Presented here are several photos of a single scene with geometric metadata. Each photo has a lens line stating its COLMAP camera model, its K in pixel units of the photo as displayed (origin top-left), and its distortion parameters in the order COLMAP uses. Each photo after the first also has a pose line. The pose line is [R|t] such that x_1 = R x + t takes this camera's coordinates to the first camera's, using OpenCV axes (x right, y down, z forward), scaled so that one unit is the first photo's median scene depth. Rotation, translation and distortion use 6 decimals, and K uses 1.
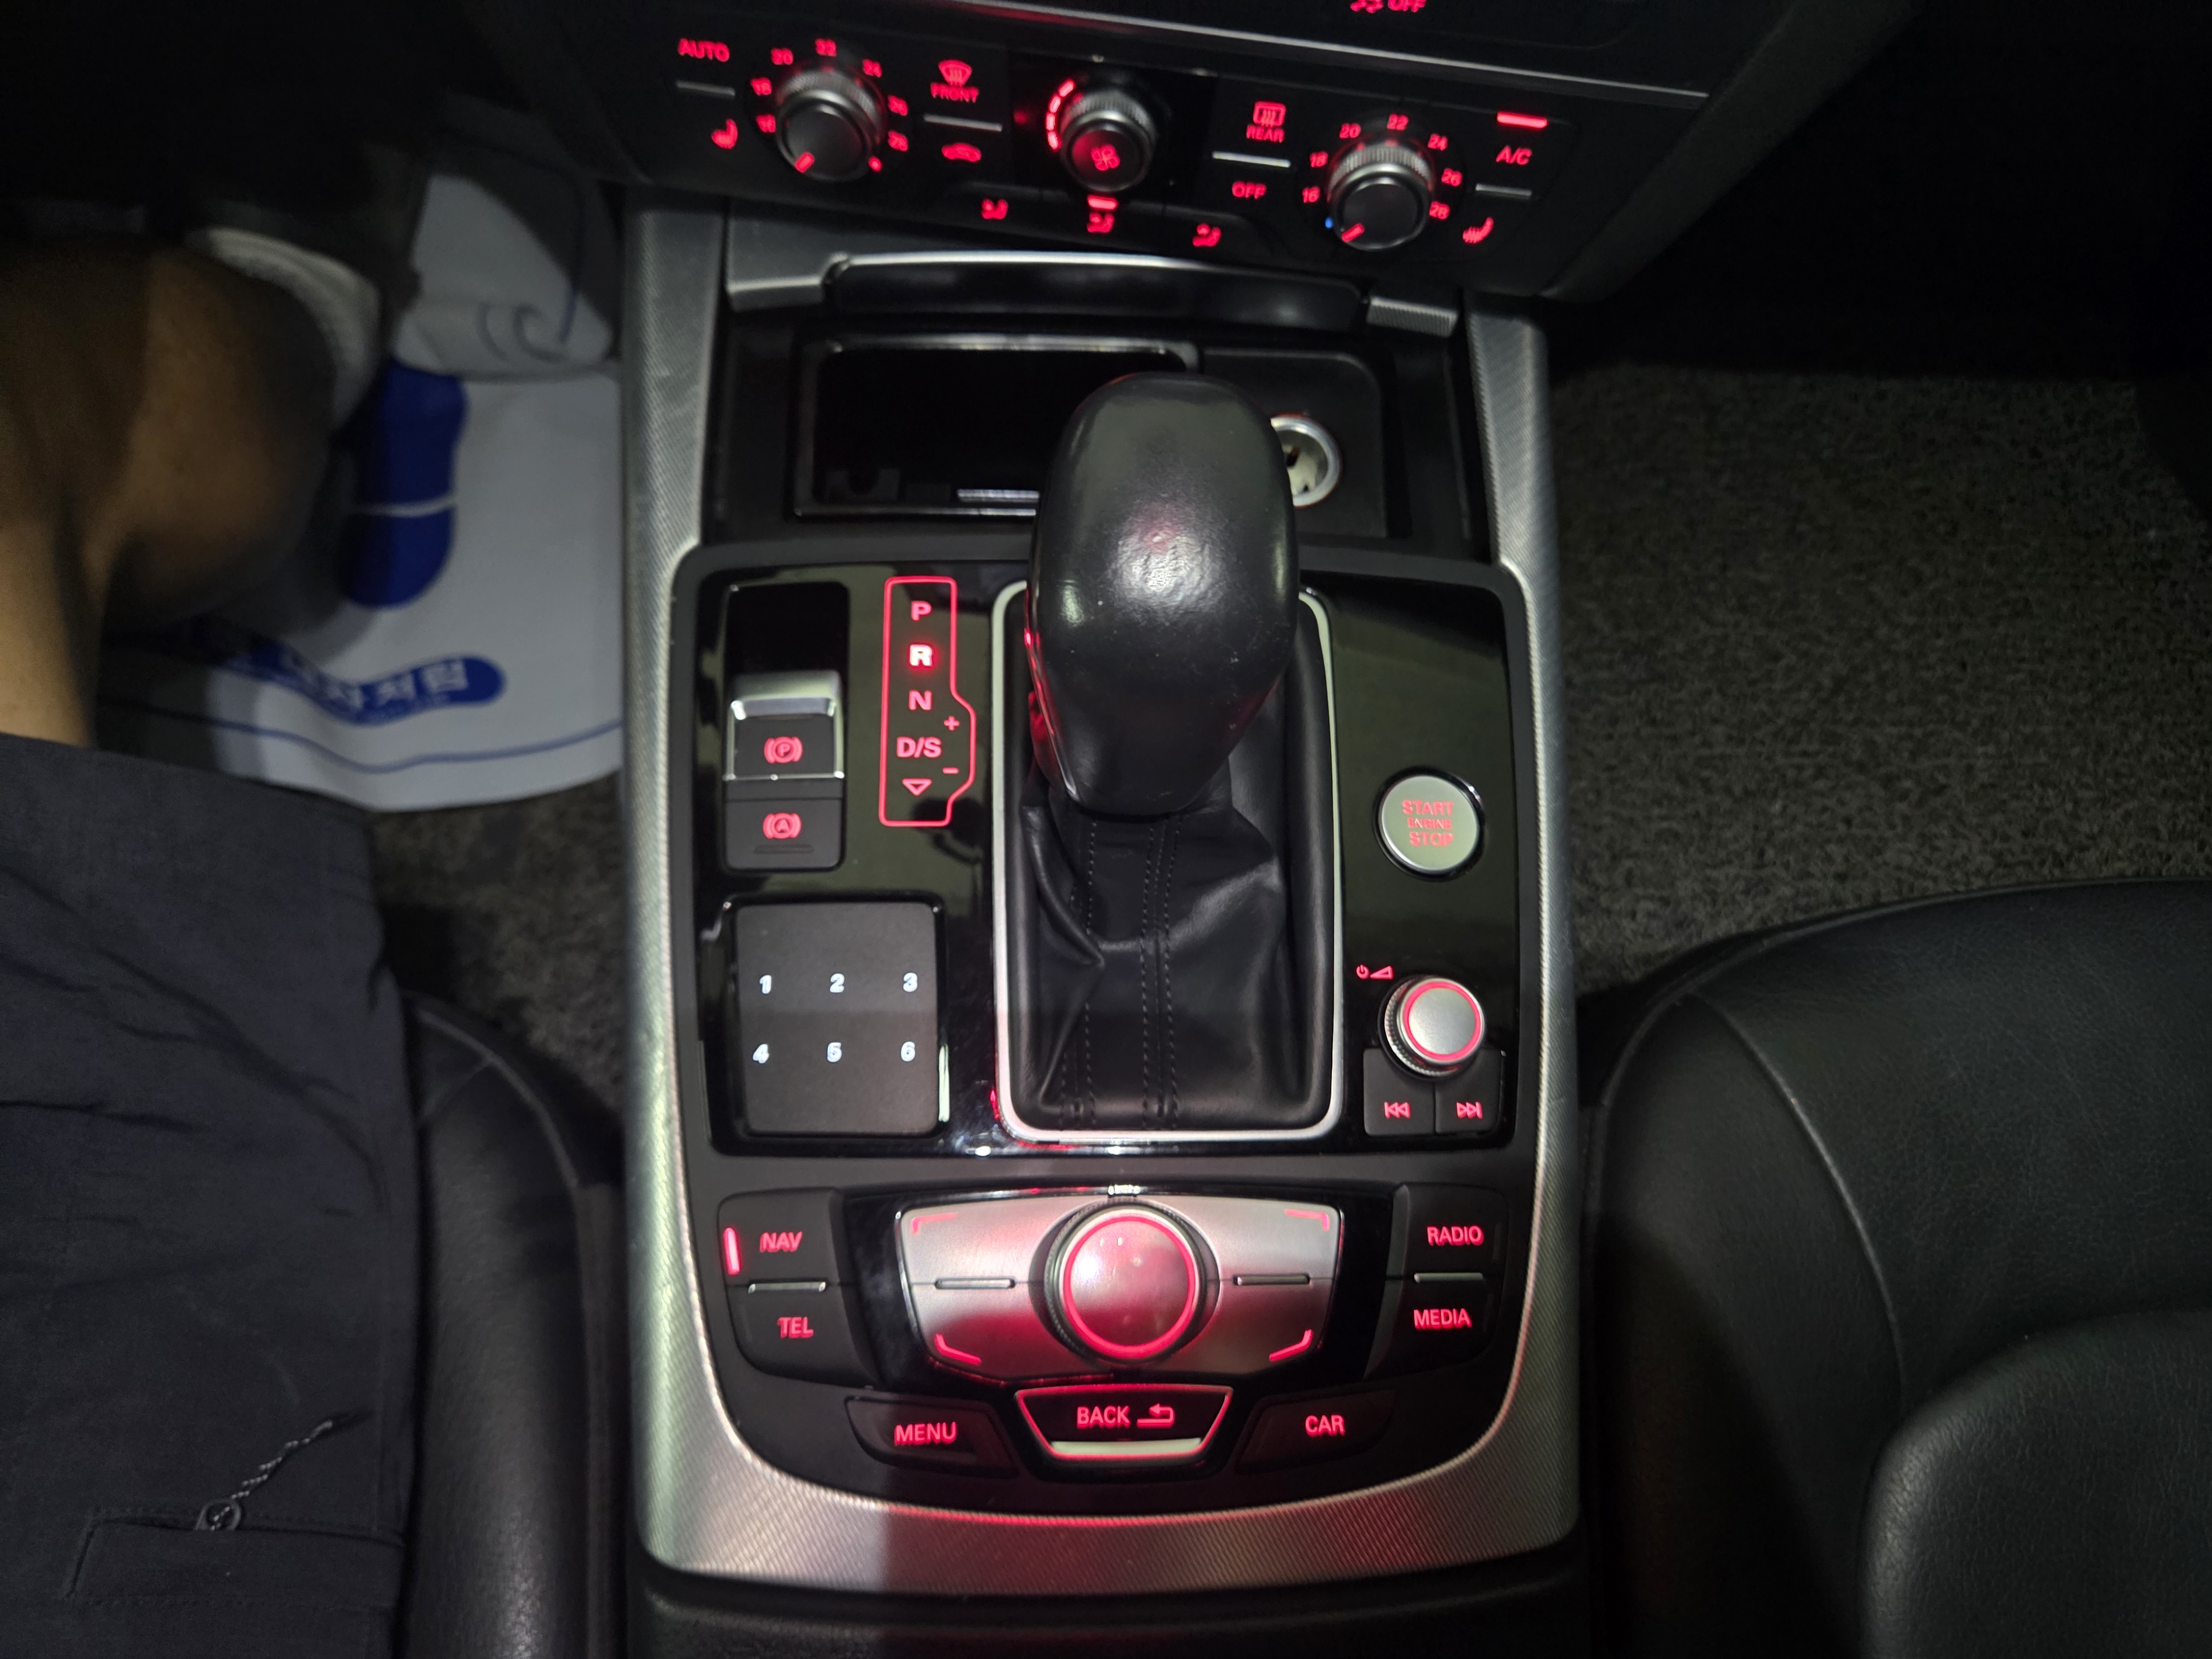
lens RADIAL K [[1573.7, 0, 1104.2], [0, 1573.7, 859.0], [0, 0, 1]] dist [0.004968, -0.005436]
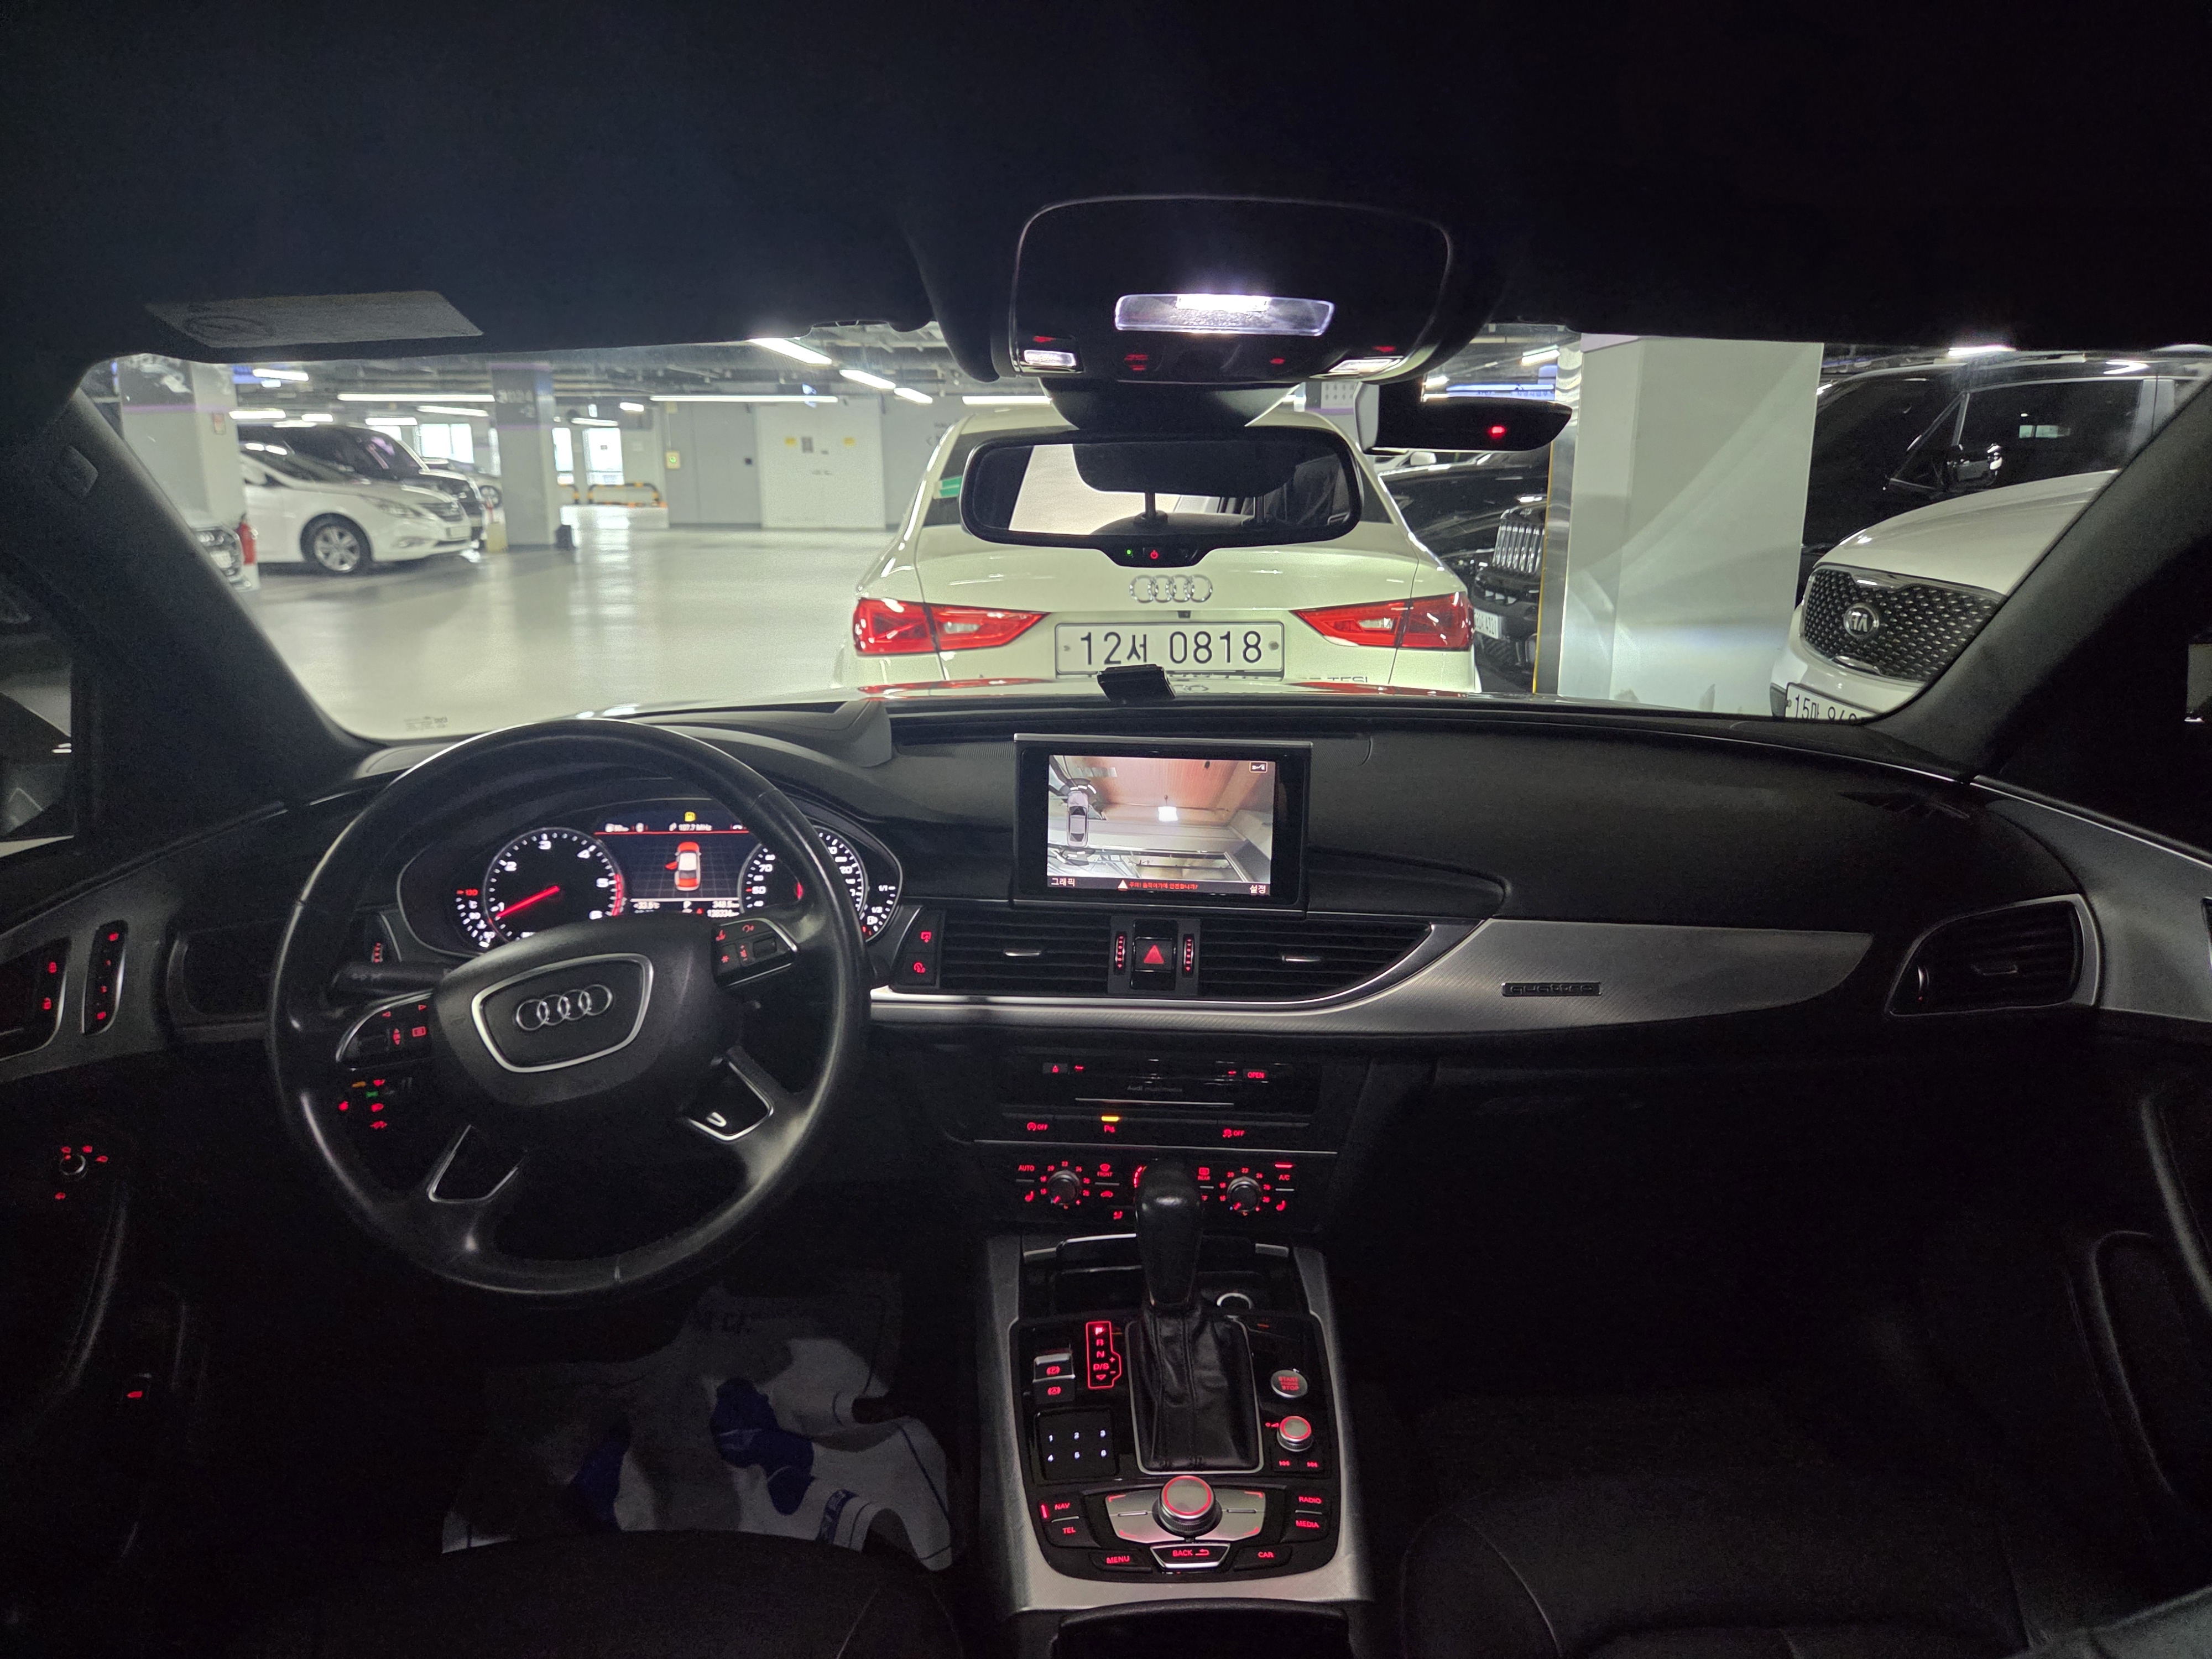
lens RADIAL K [[1485.1, 0, 1124.5], [0, 1485.1, 835.1], [0, 0, 1]] dist [0.063314, -0.066065]
pose [[0.996917, -0.078460, 0.000896, -0.004491], [0.050445, 0.632128, -0.773220, 1.336882], [0.060100, 0.770882, 0.634137, -1.356845]]
